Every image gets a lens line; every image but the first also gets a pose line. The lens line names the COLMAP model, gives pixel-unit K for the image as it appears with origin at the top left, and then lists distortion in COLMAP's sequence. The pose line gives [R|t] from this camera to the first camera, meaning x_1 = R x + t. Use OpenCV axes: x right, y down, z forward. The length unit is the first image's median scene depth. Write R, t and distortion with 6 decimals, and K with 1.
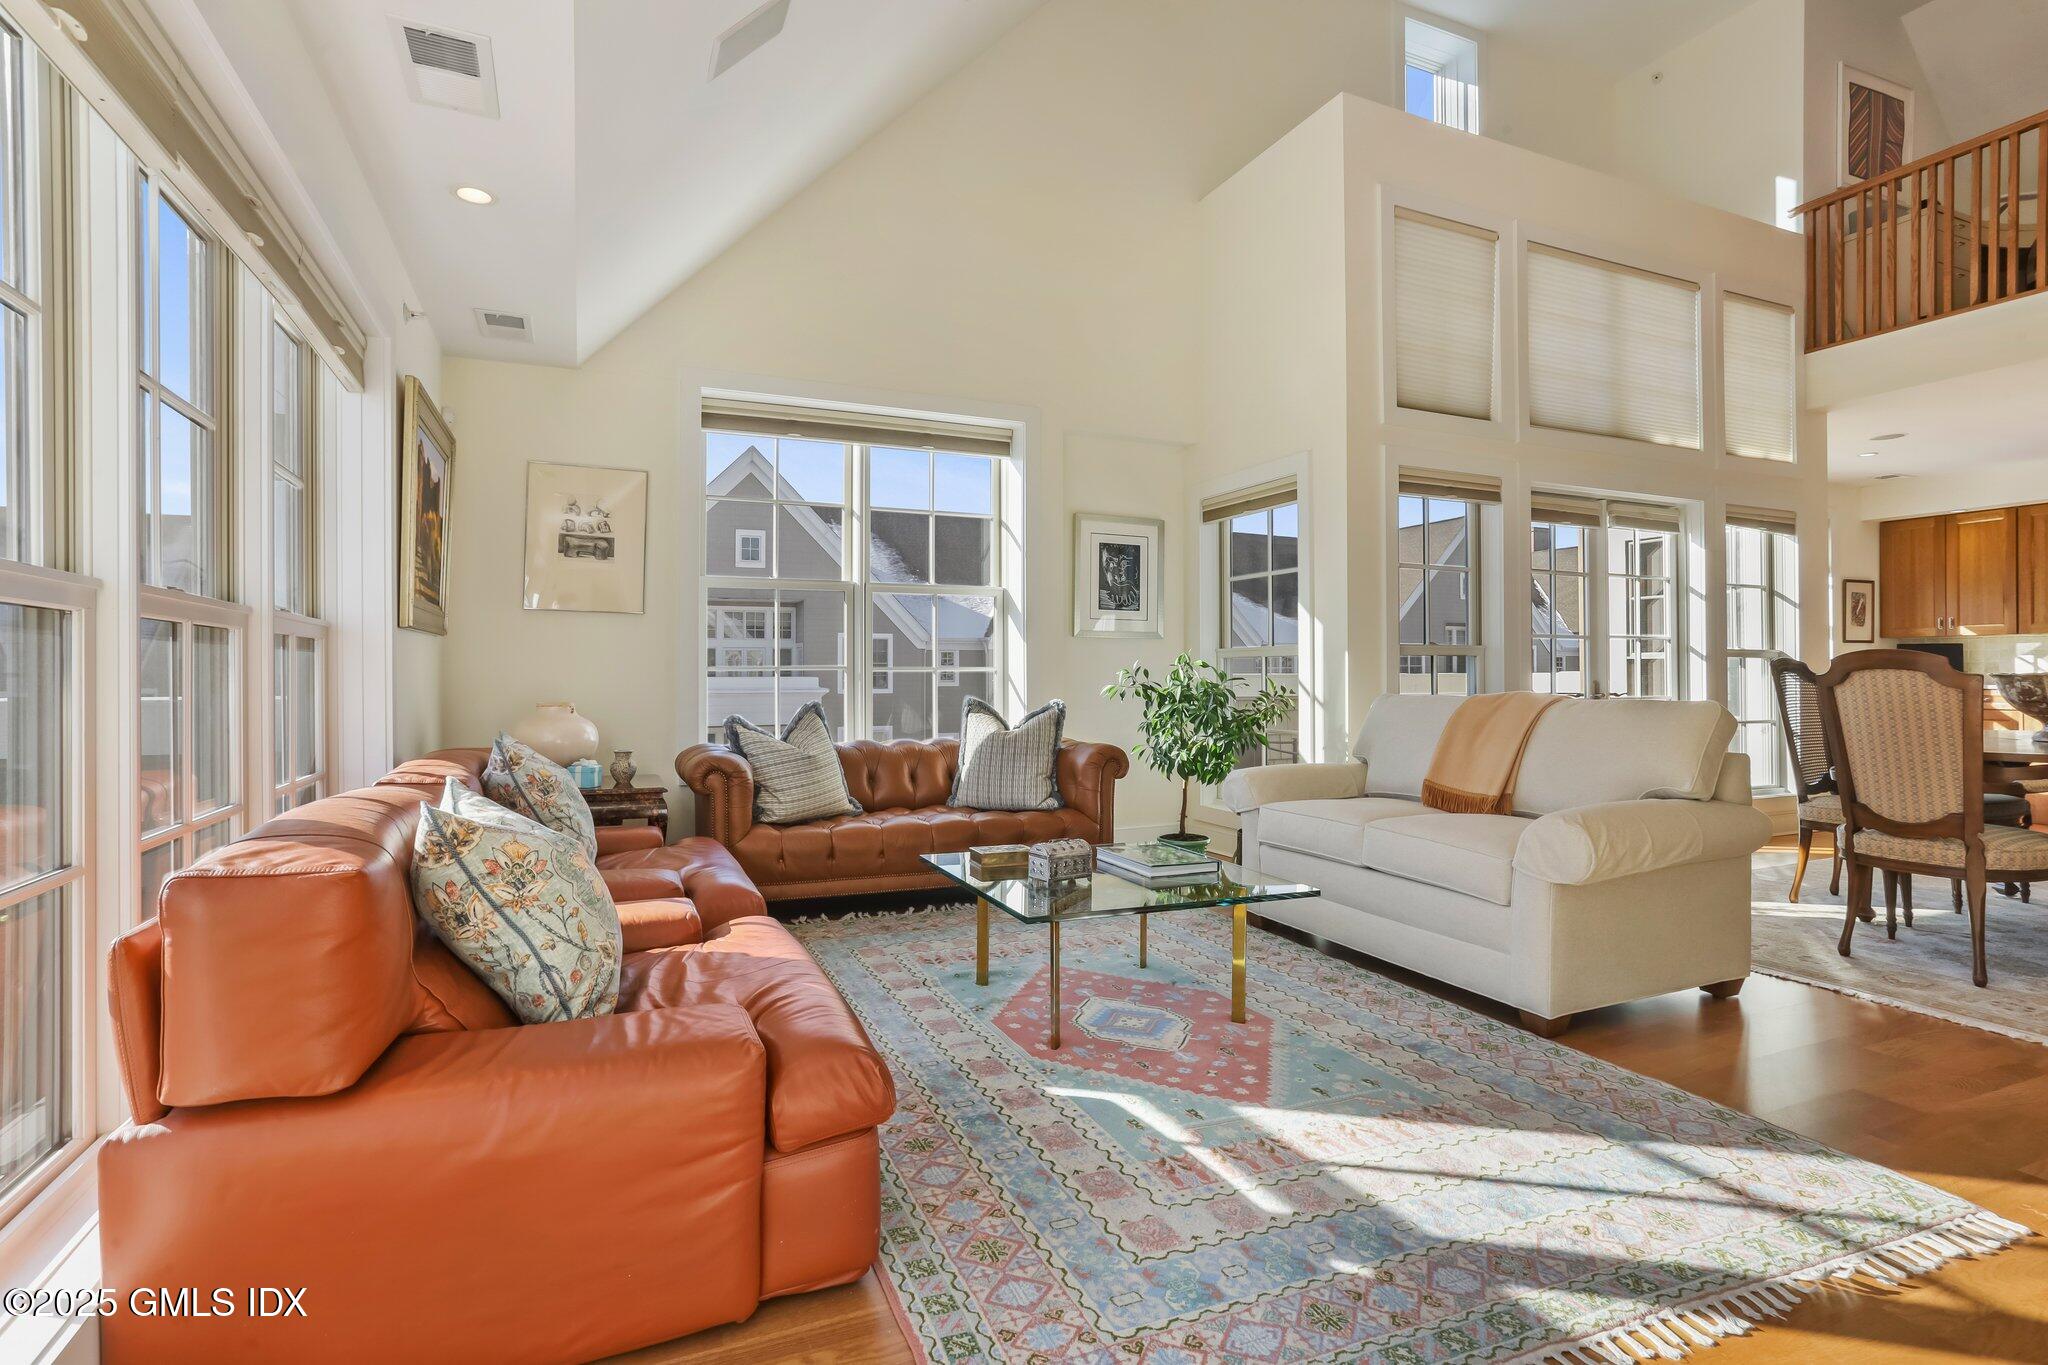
lens RADIAL K [[996.1, 0, 999.5], [0, 996.1, 672.6], [0, 0, 1]] dist [-0.056196, 0.026988]
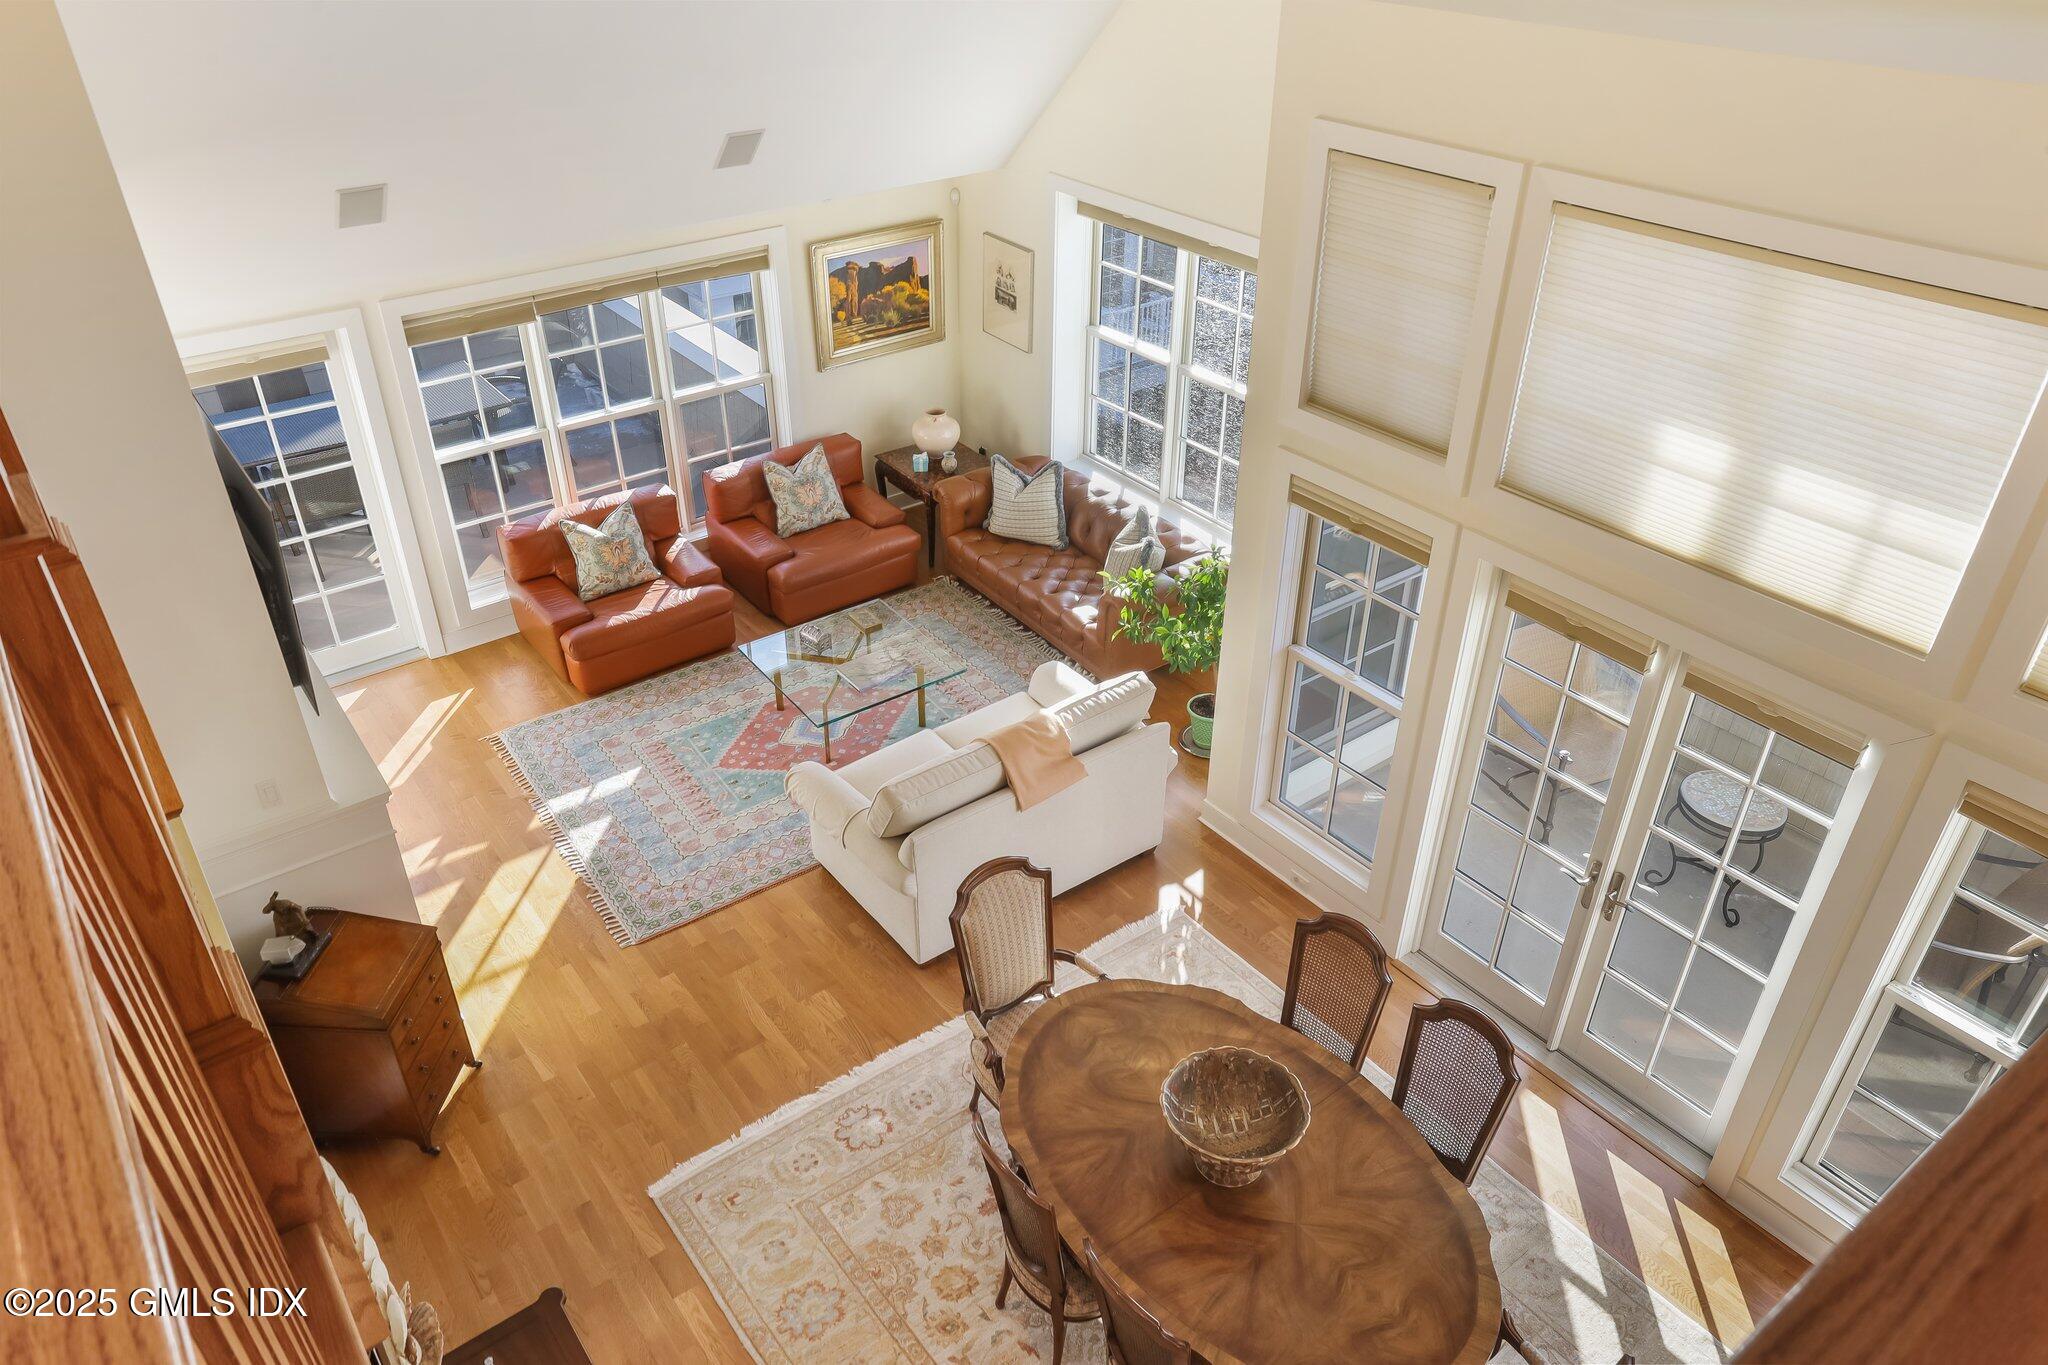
lens RADIAL K [[1381.8, 0, 1029.3], [0, 1381.8, 674.6], [0, 0, 1]] dist [-0.055538, 0.001324]
pose [[0.242843, 0.528671, -0.813347, 1.495712], [-0.000126, 0.838463, 0.544959, -0.755571], [0.970066, -0.132237, 0.203681, 0.551478]]
